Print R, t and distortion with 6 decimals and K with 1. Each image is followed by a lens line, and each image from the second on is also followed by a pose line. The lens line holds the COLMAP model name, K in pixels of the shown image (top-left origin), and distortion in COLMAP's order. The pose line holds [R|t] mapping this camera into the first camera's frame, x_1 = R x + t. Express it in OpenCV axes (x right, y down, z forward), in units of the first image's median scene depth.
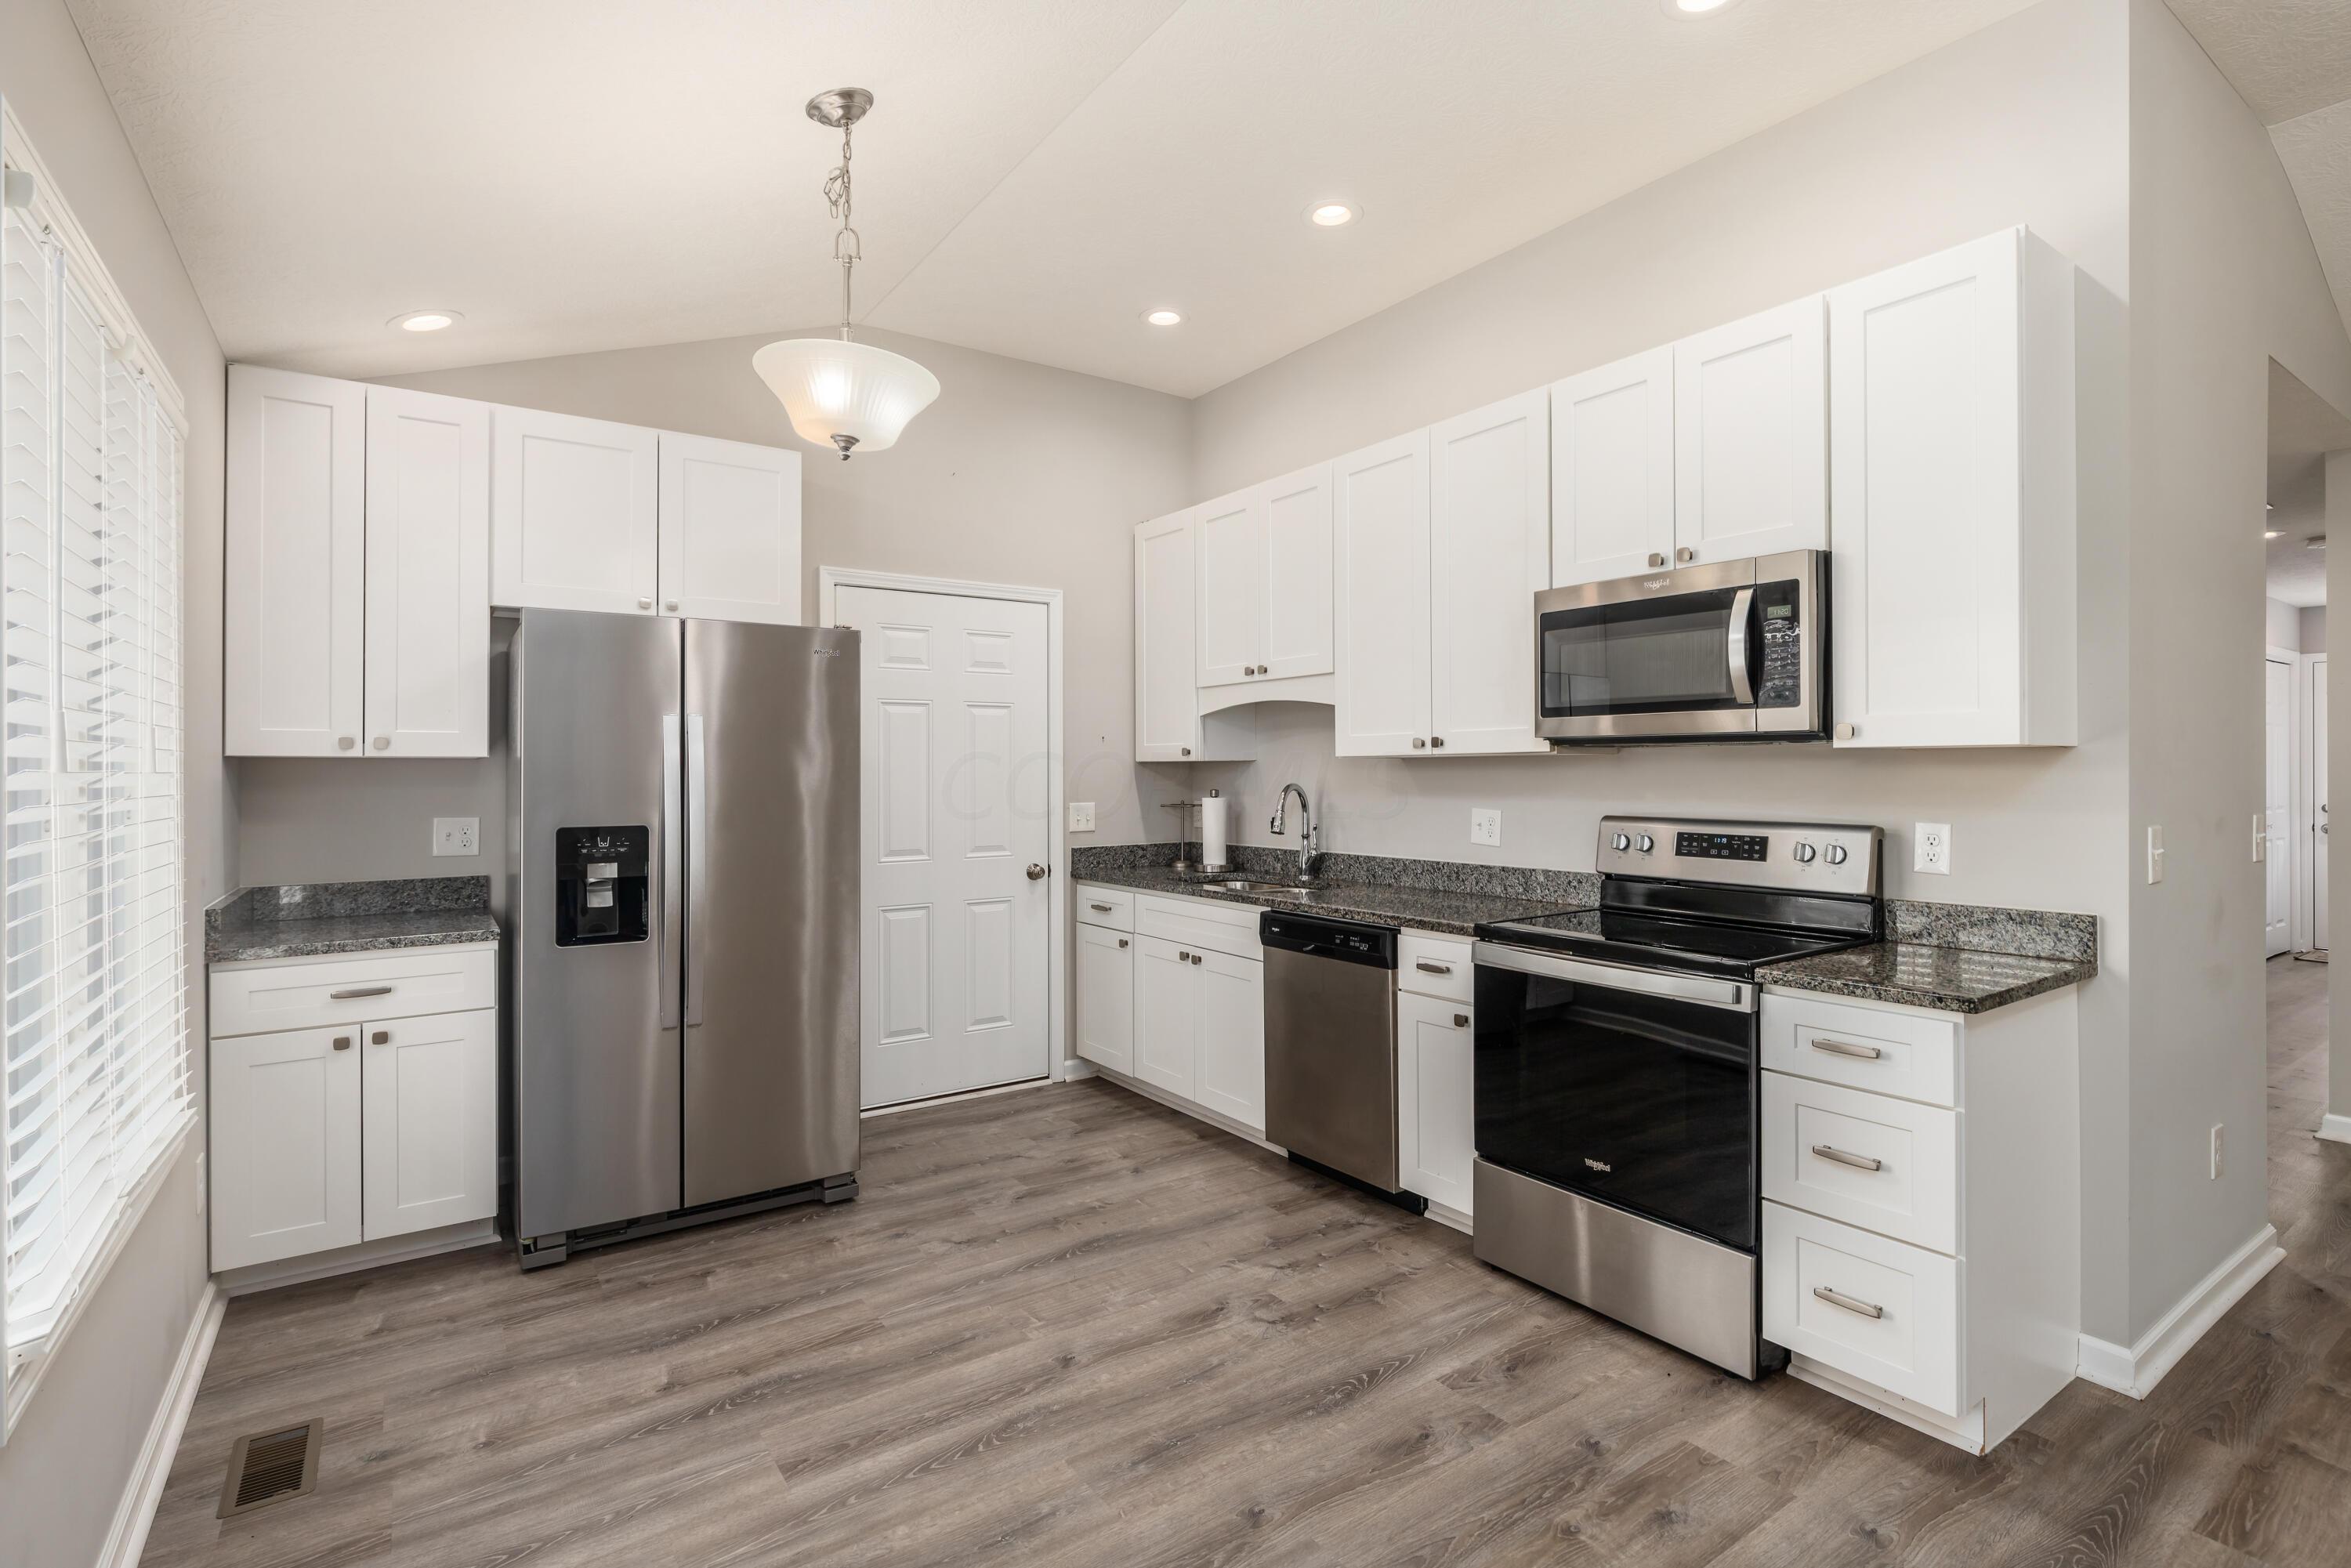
lens RADIAL K [[1114.1, 0, 1175.5], [0, 1114.1, 784.0], [0, 0, 1]] dist [0.000710, -0.000175]
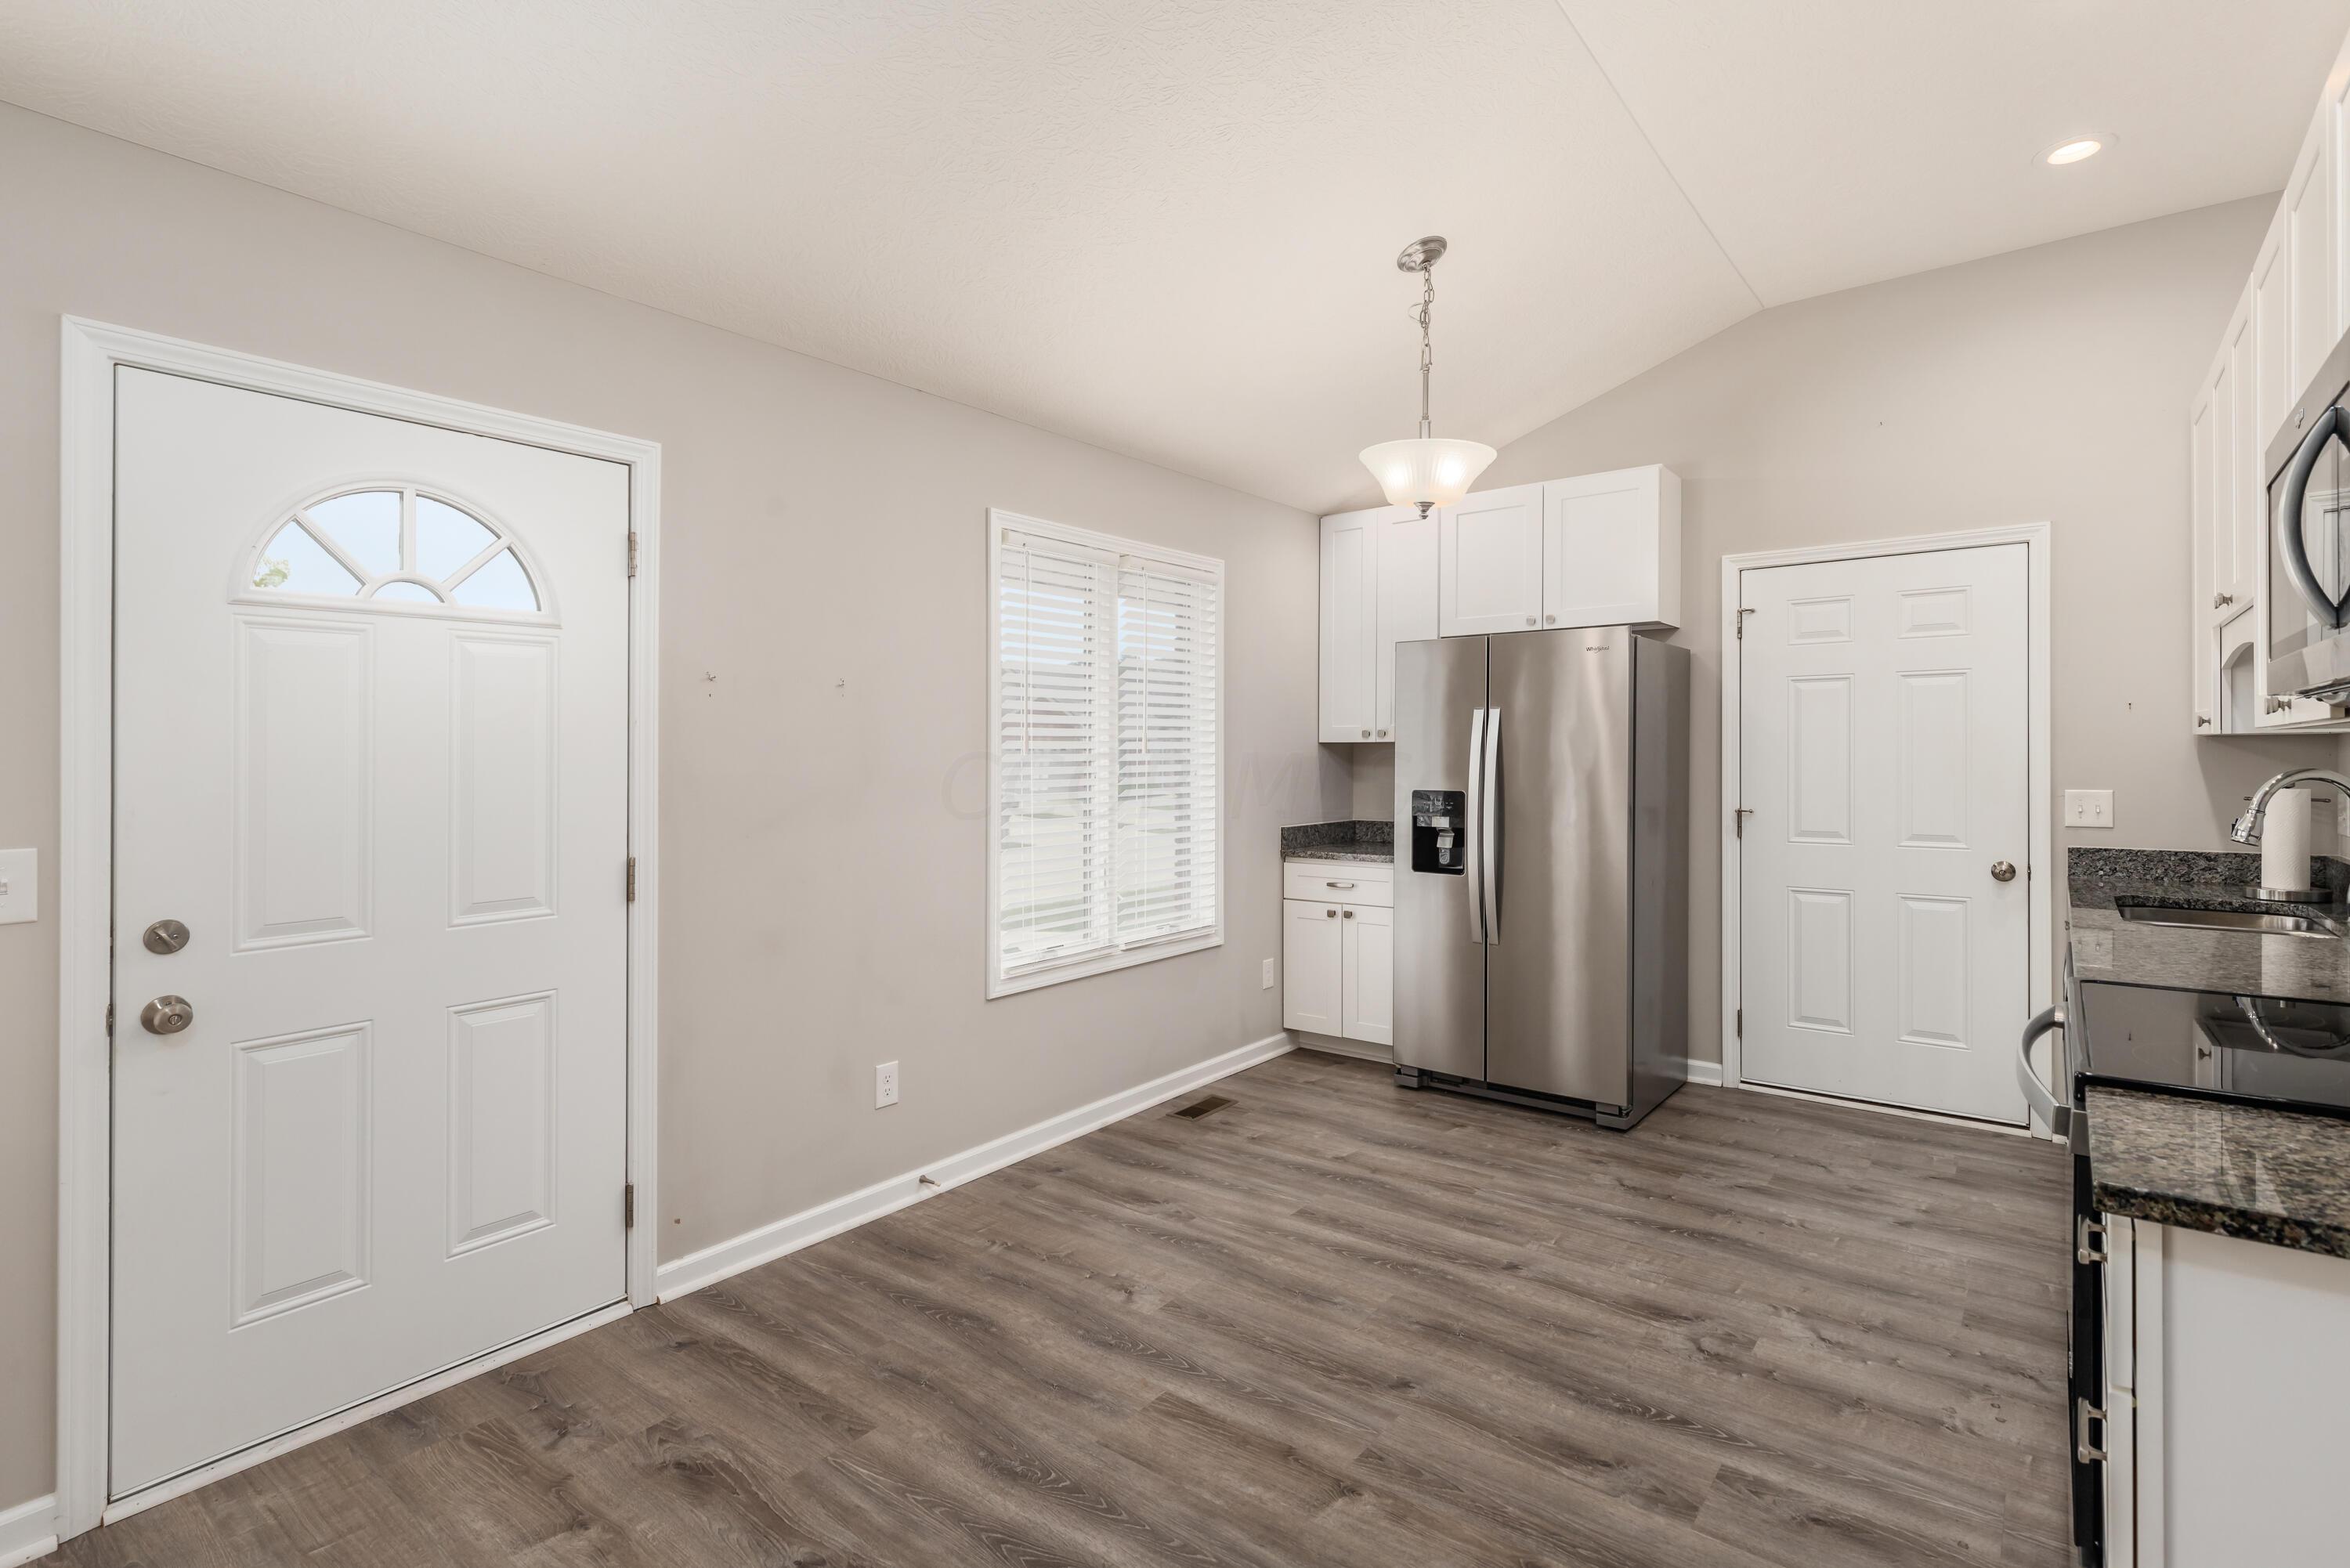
lens RADIAL K [[1122.4, 0, 1207.2], [0, 1122.4, 759.9], [0, 0, 1]] dist [0.001767, 0.000141]
pose [[0.304571, 0.008226, -0.952454, 0.859147], [-0.007888, 0.999950, 0.006114, -0.007431], [0.952457, 0.005651, 0.304621, 0.330552]]
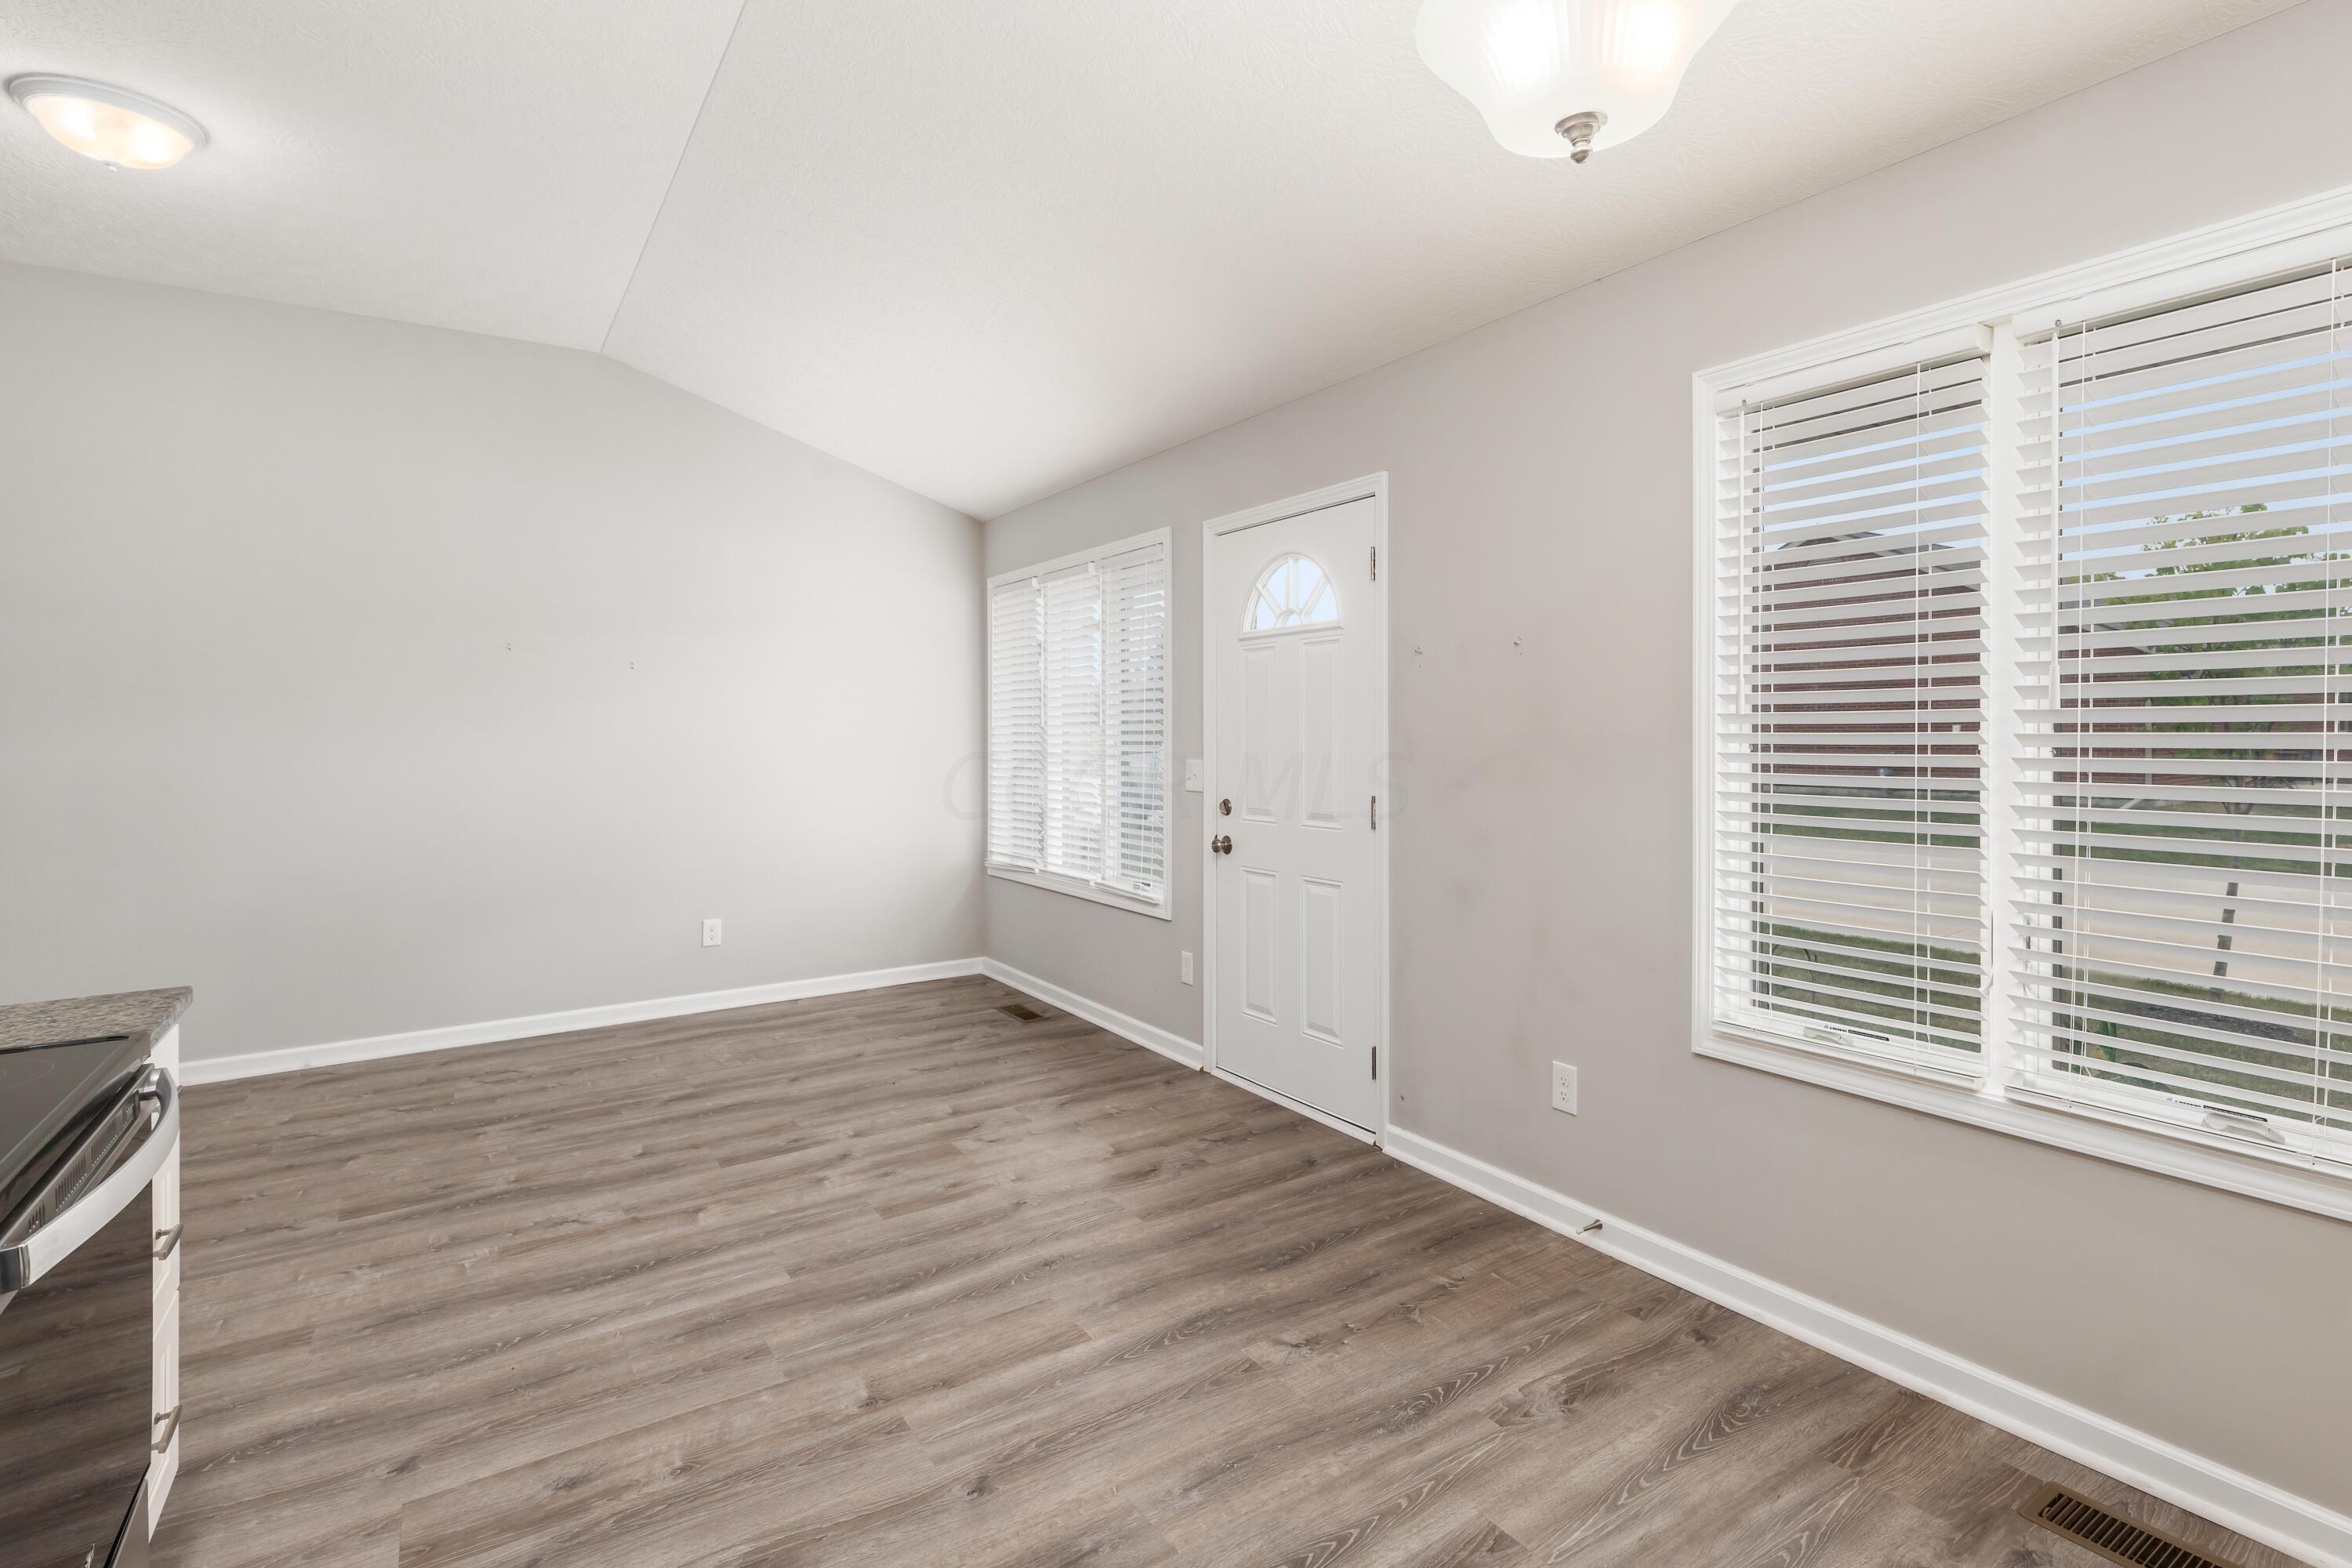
lens RADIAL K [[1123.5, 0, 1208.2], [0, 1123.5, 759.9], [0, 0, 1]] dist [0.001767, 0.000141]
pose [[-0.999654, 0.018746, 0.018443, -0.120965], [0.019610, 0.998662, 0.047847, -0.019065], [-0.017522, 0.048192, -0.998684, 1.478265]]
